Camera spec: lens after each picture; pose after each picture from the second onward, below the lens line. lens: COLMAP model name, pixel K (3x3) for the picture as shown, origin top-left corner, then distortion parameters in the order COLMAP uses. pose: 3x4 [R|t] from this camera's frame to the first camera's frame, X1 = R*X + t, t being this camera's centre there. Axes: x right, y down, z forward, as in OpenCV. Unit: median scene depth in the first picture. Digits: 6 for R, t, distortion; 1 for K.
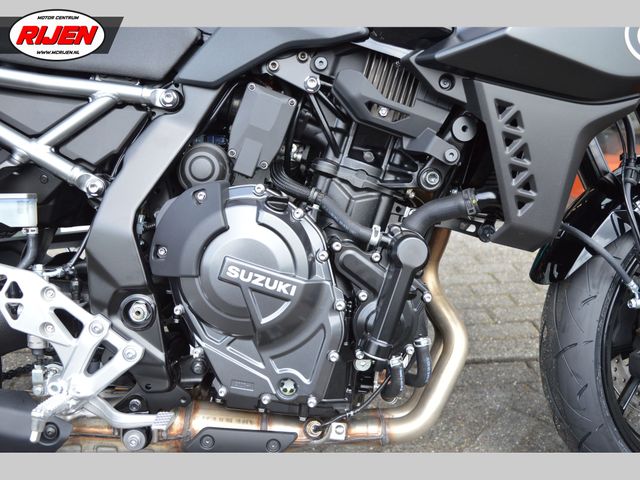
lens RADIAL K [[633.9, 0, 320.0], [0, 633.9, 240.0], [0, 0, 1]] dist [-0.076446, -0.002546]
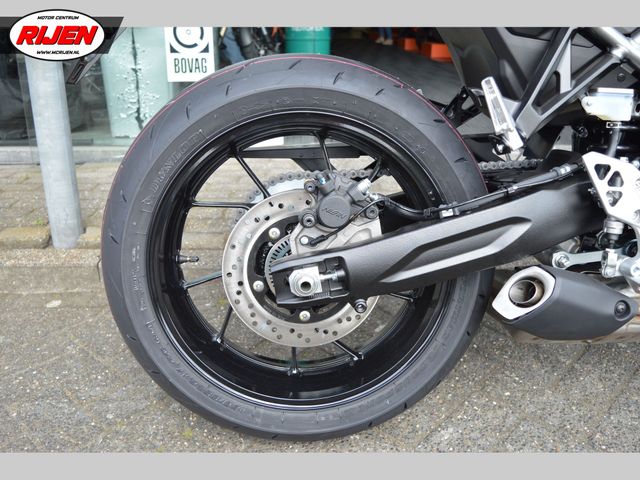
lens RADIAL K [[591.2, 0, 320.0], [0, 591.2, 240.0], [0, 0, 1]] dist [-0.081841, -0.003612]
pose [[0.999513, 0.030530, 0.006531, -0.981337], [-0.031103, 0.991843, 0.123612, 0.075439], [-0.002704, -0.123755, 0.992309, -0.011536]]
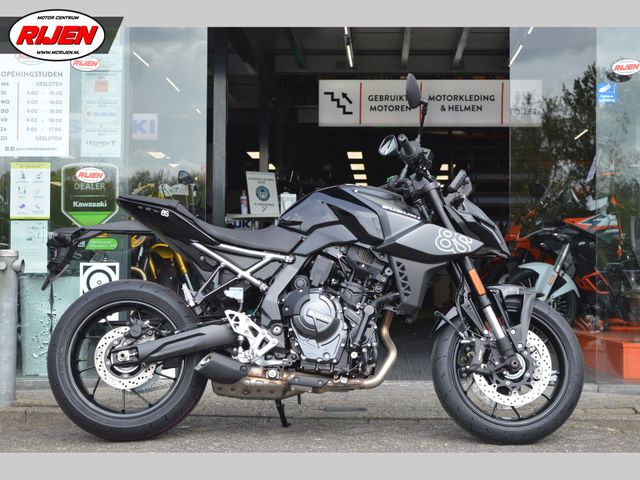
lens RADIAL K [[1384.6, 0, 320.0], [0, 1384.6, 240.0], [0, 0, 1]] dist [0.022617, 0.285997]
pose [[0.996577, 0.025294, -0.078700, 0.409702], [-0.045529, 0.962572, -0.267174, 1.433118], [0.068996, 0.269842, 0.960429, -5.313555]]
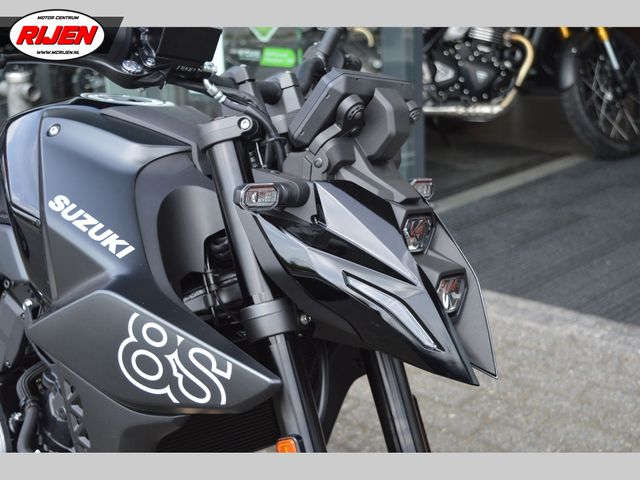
lens RADIAL K [[1064.9, 0, 320.0], [0, 1064.9, 240.0], [0, 0, 1]] dist [-0.023340, -0.061071]
pose [[0.711663, 0.190730, -0.676135, 1.592182], [-0.147645, 0.981551, 0.121480, -0.670653], [0.686831, 0.013375, 0.726694, 0.013349]]
